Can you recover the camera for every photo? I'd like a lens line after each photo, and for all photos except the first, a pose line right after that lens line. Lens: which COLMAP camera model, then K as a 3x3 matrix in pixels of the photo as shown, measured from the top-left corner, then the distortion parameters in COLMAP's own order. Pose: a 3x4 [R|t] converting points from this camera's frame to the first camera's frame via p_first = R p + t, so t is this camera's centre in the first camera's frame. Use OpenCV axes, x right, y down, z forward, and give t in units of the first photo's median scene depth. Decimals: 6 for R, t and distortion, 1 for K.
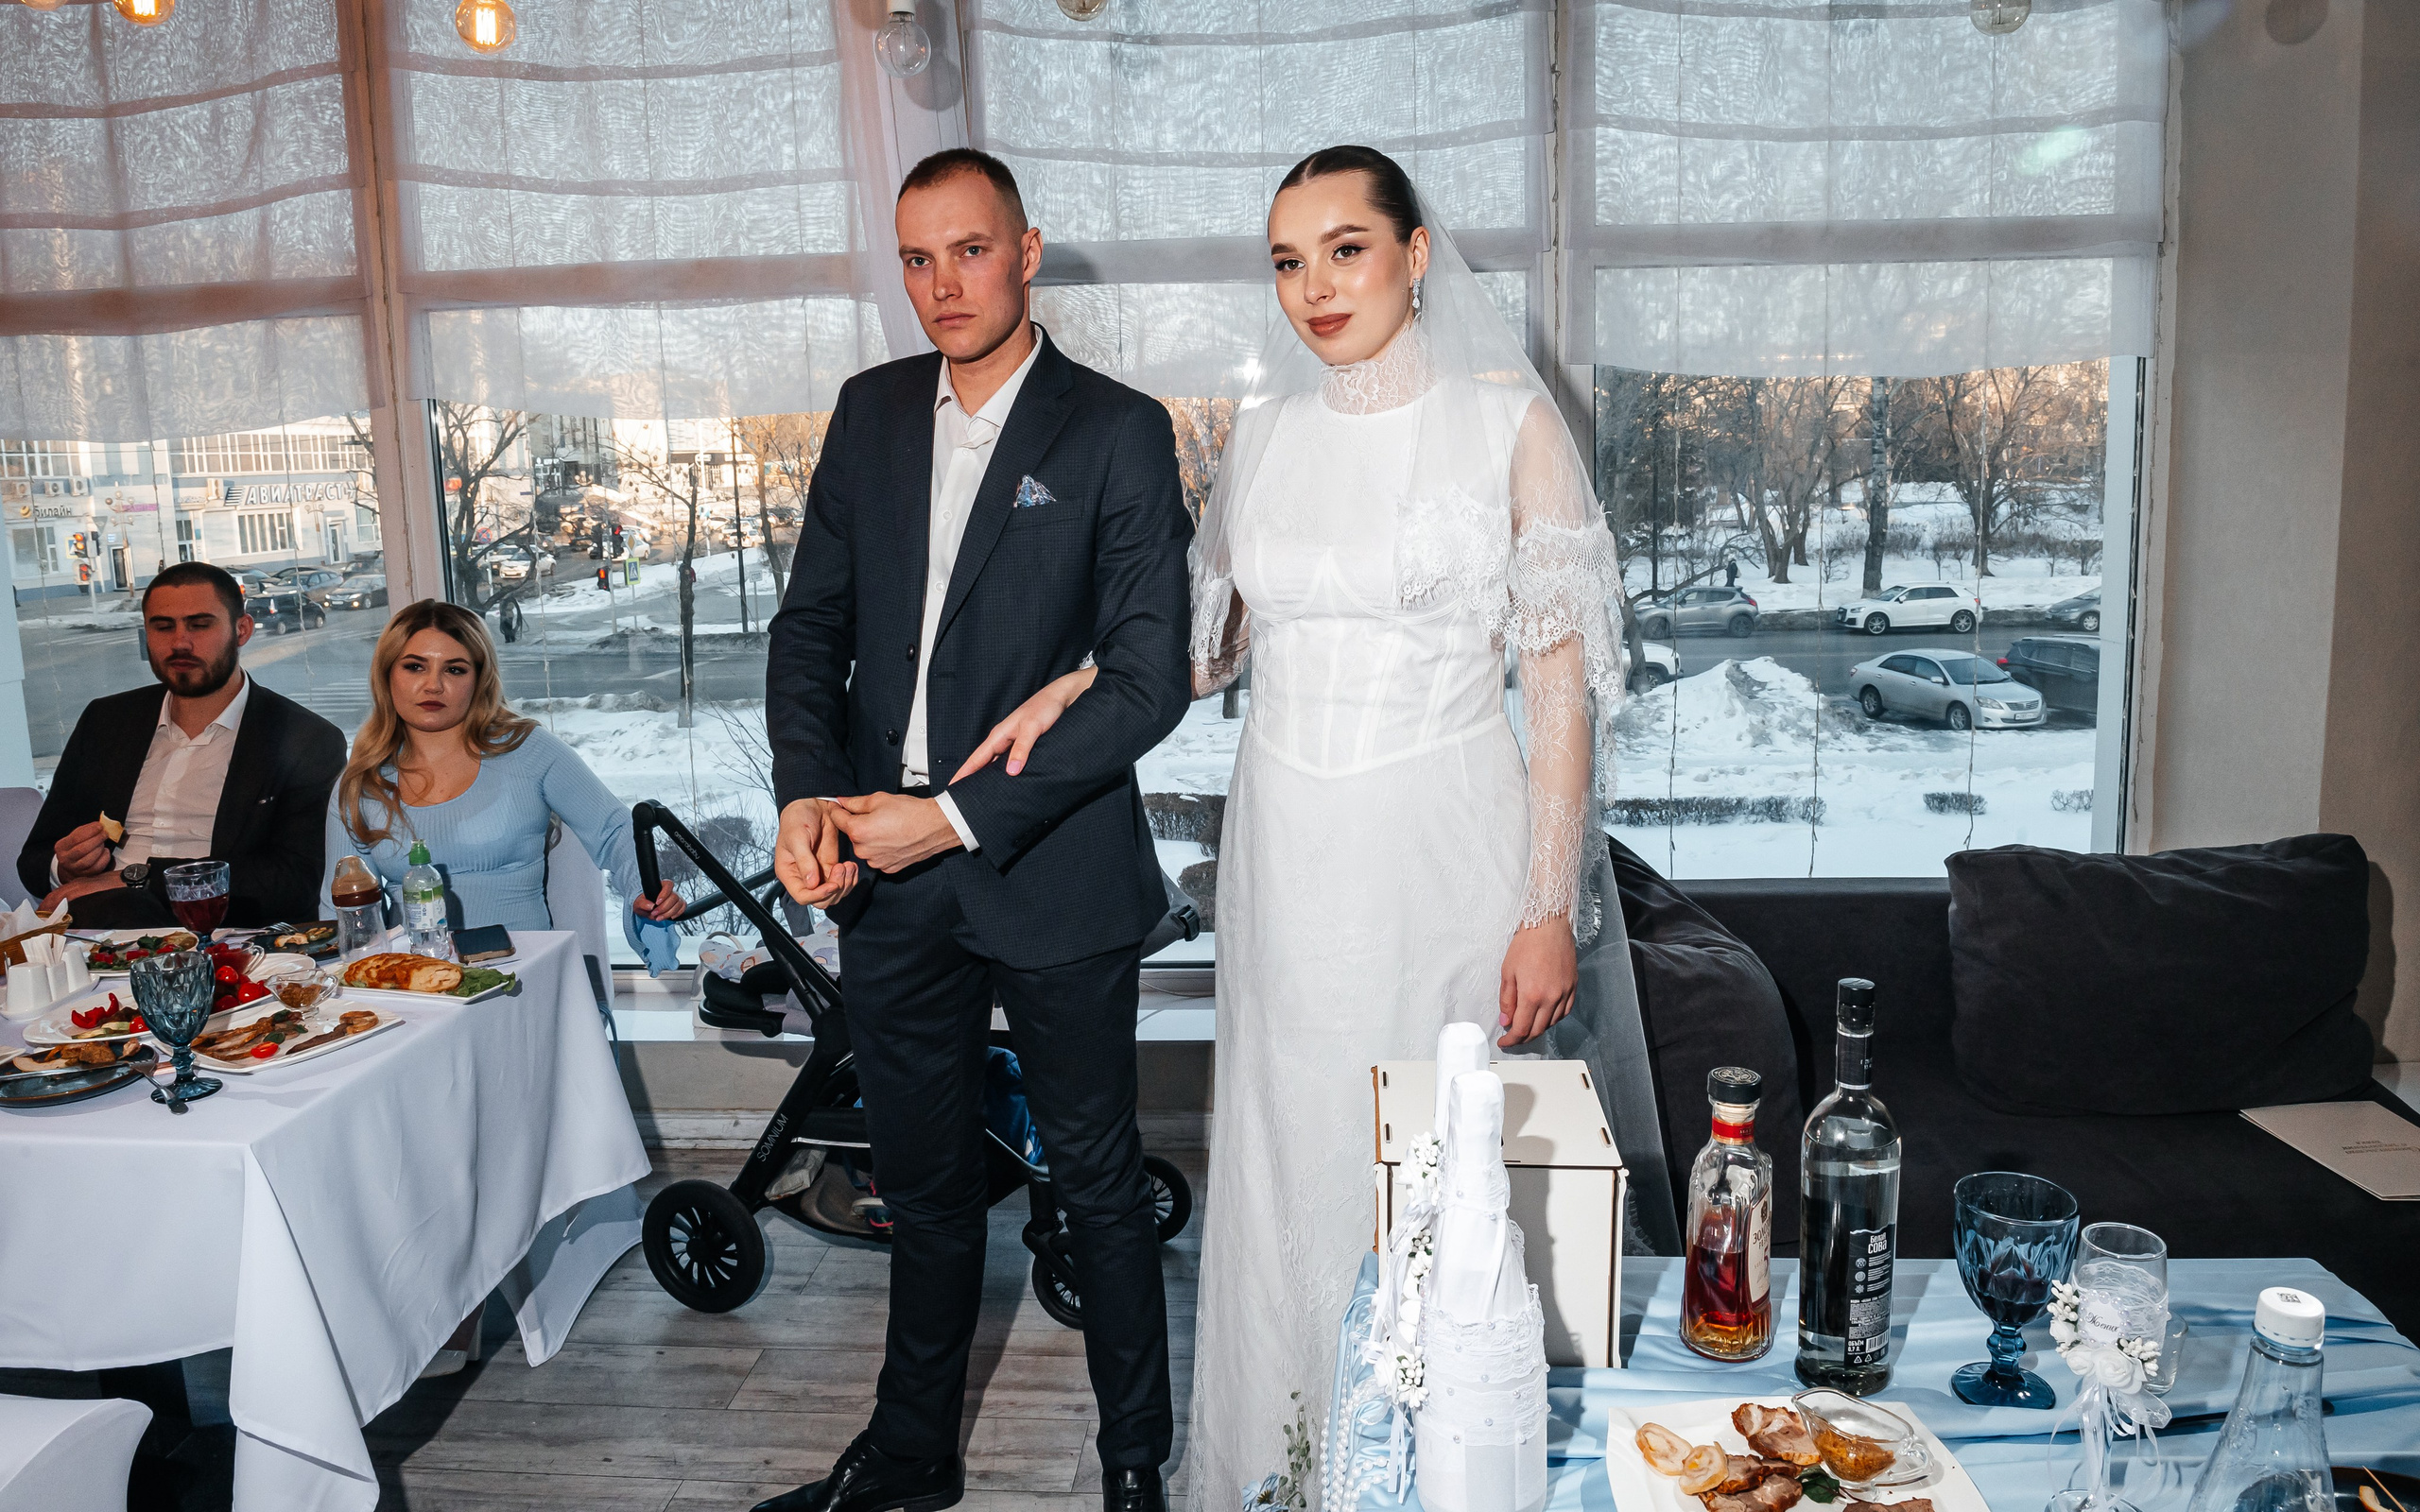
lens RADIAL K [[1488.2, 0, 1210.0], [0, 1488.2, 756.0], [0, 0, 1]] dist [-0.054965, -0.001161]
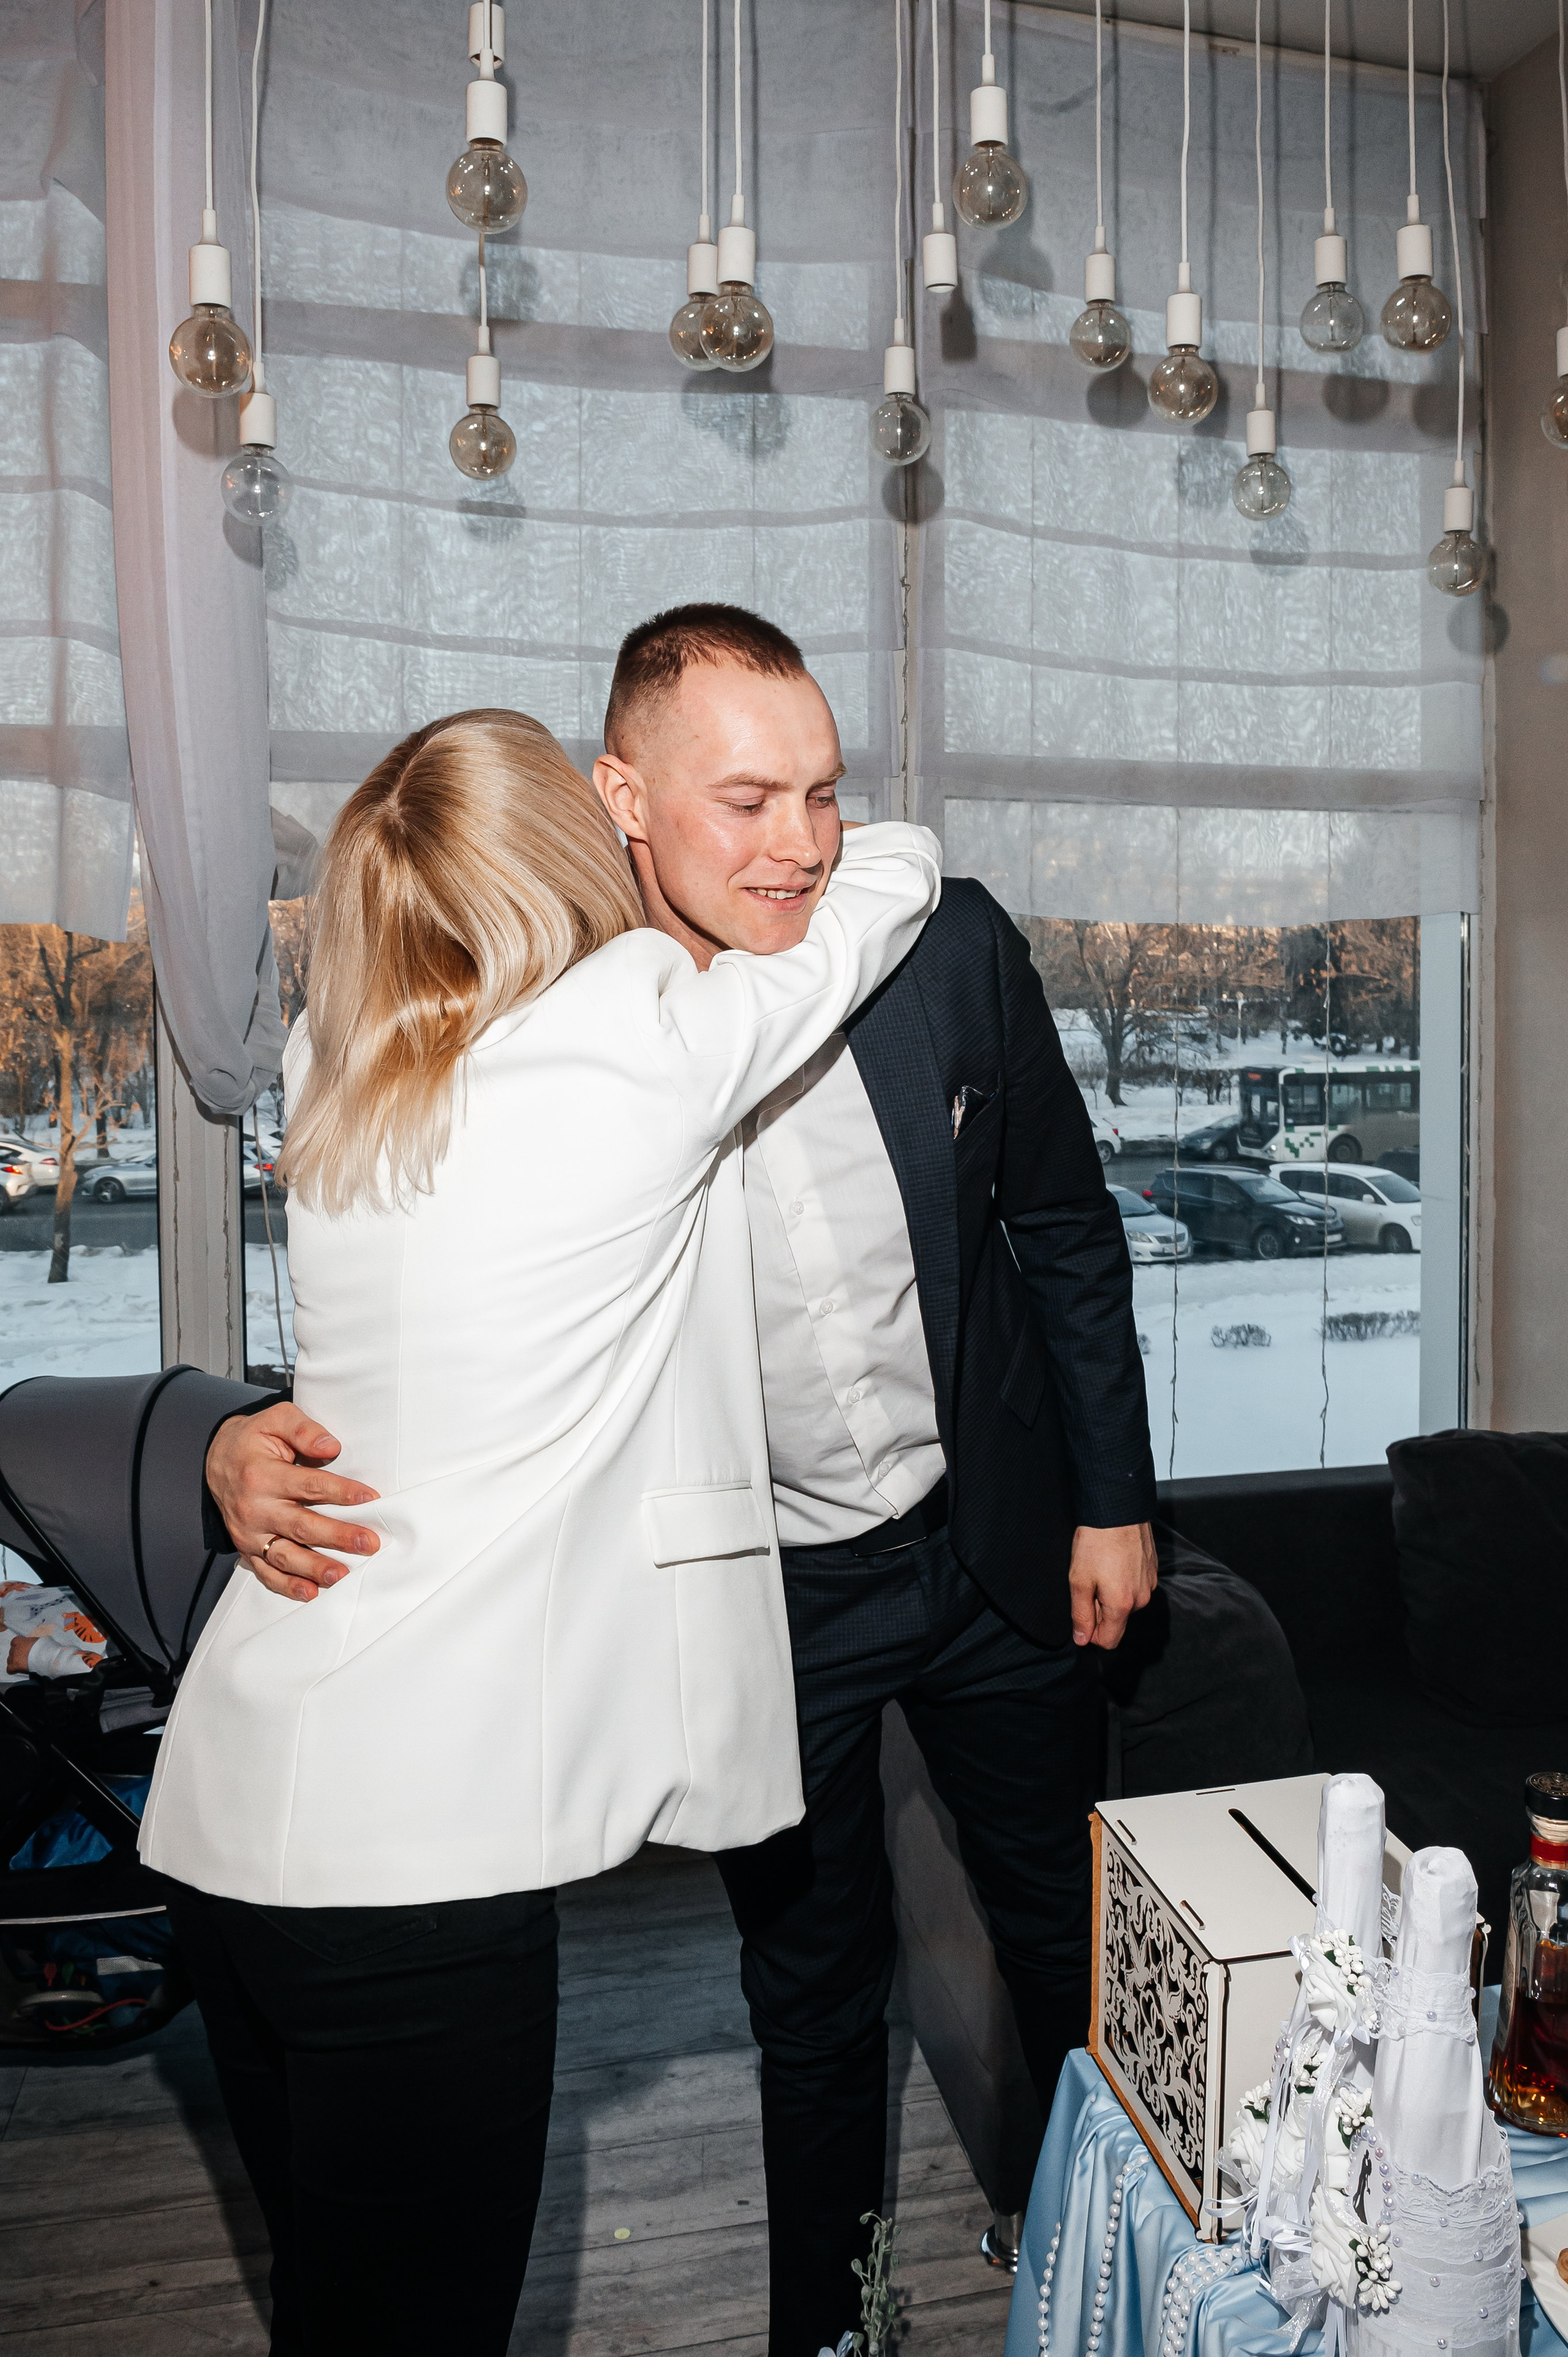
lens RADIAL K [[1666.2, 0, 780.2], [0, 1666.2, 1112.4], [0, 0, 1]] dist [-0.052534, -0.006350]
pose [[0.958804, 0.006520, 0.283993, -0.118408], [0.025974, 0.993536, -0.110502, -0.025891], [-0.282878, 0.113326, 0.952437, 0.069549]]
